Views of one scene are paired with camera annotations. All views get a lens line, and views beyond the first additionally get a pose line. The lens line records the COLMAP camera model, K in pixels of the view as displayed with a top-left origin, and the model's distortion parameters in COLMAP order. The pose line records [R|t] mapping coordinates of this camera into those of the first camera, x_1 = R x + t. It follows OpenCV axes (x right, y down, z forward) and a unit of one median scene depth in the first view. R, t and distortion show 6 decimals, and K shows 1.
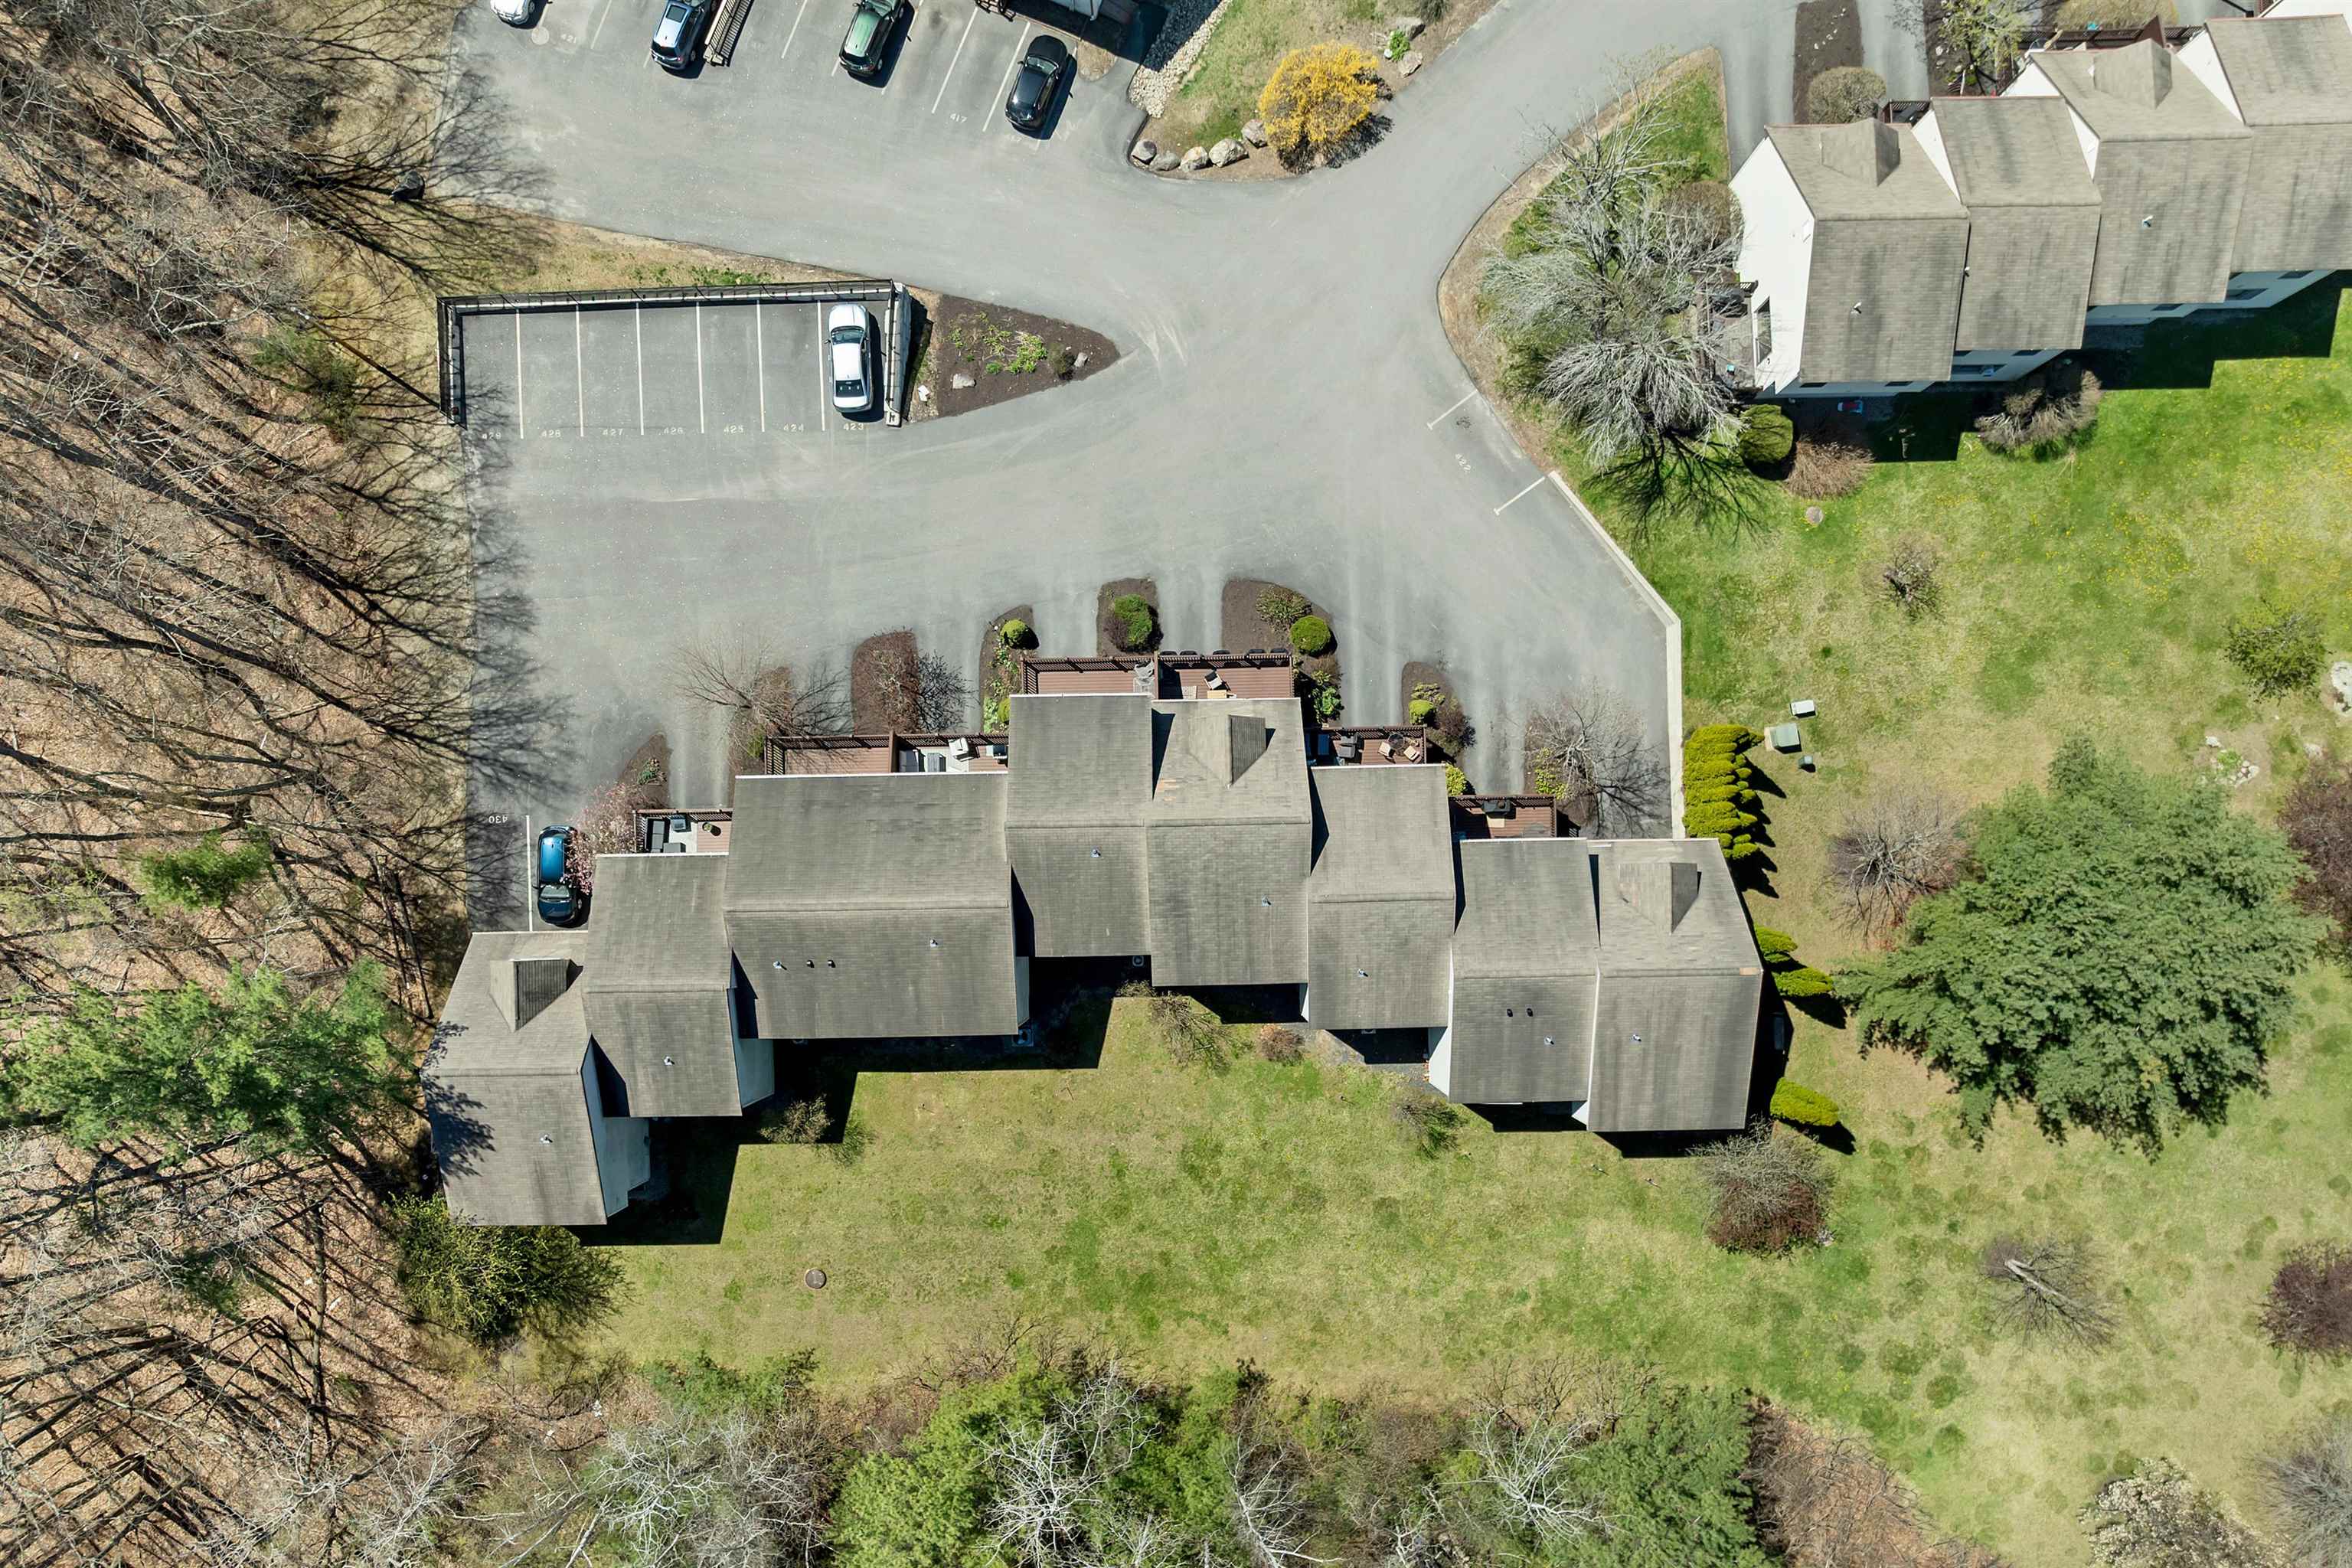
lens RADIAL K [[1699.4, 0, 1173.8], [0, 1699.4, 879.2], [0, 0, 1]] dist [-0.057466, 0.028978]
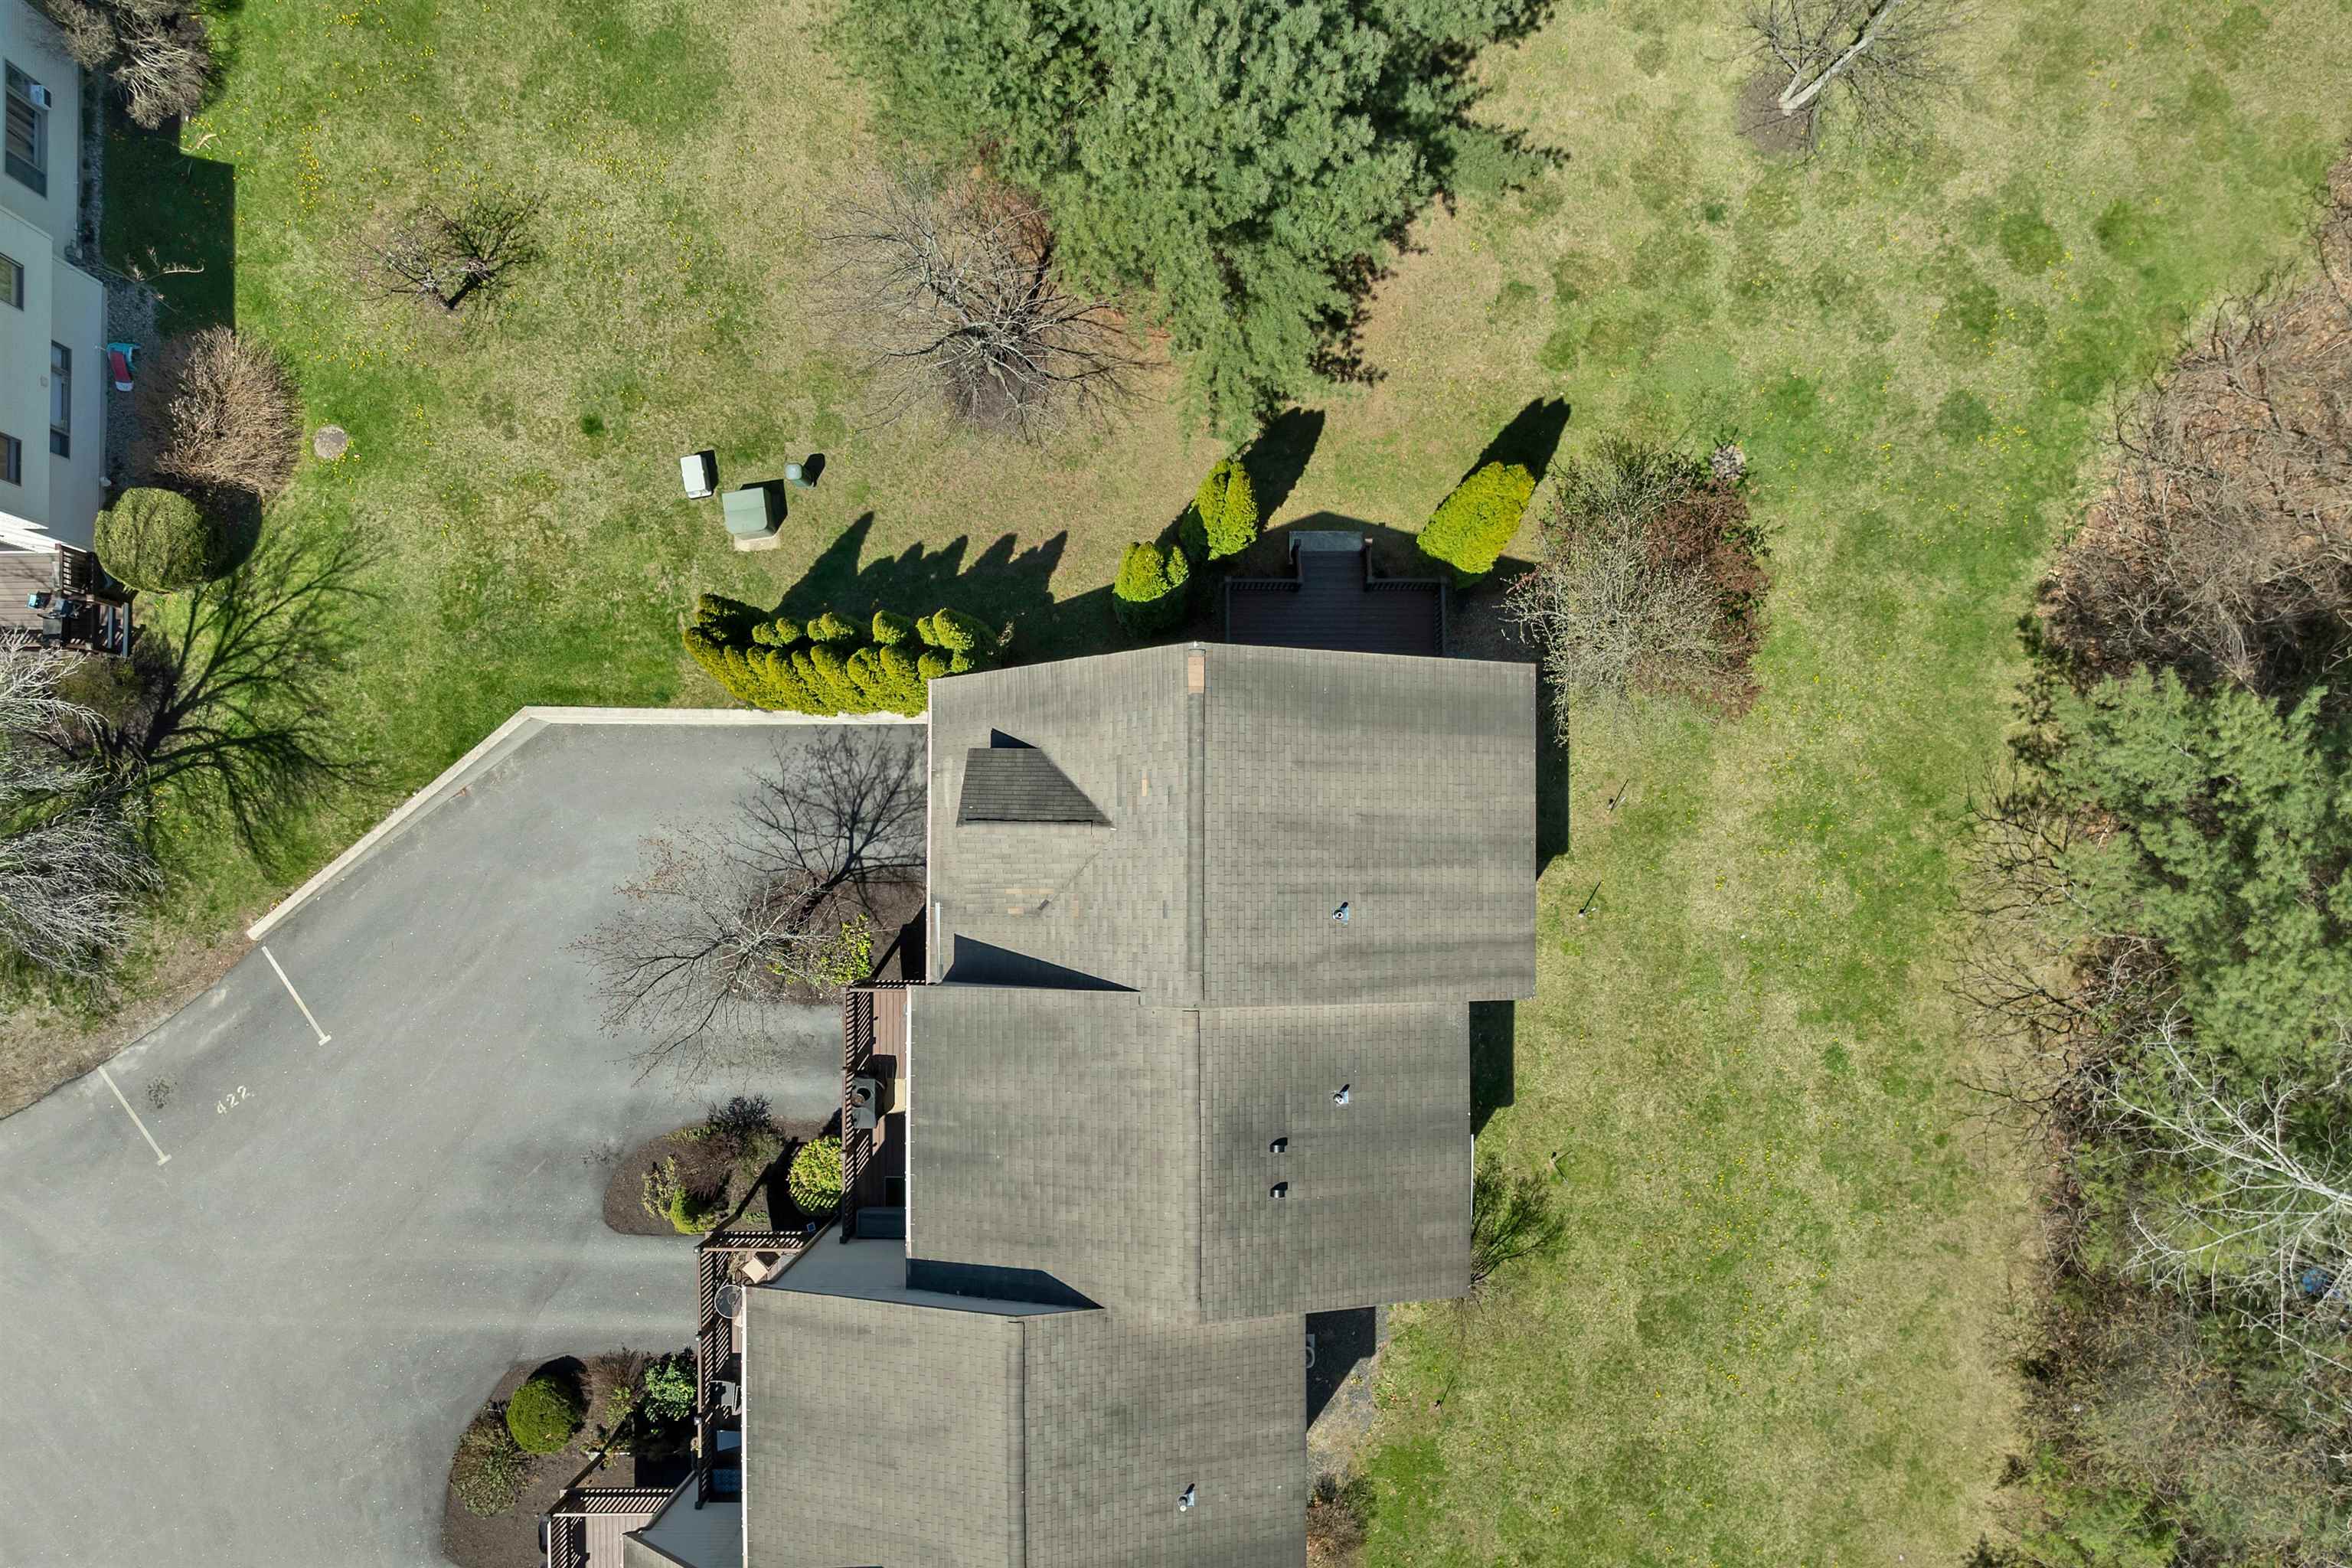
lens RADIAL K [[1671.4, 0, 1178.0], [0, 1671.4, 863.4], [0, 0, 1]] dist [-0.054190, 0.035377]
pose [[0.019585, -0.999497, 0.024935, 0.248532], [0.999537, 0.020155, 0.022785, 0.035821], [-0.023276, 0.024477, 0.999429, 0.500692]]
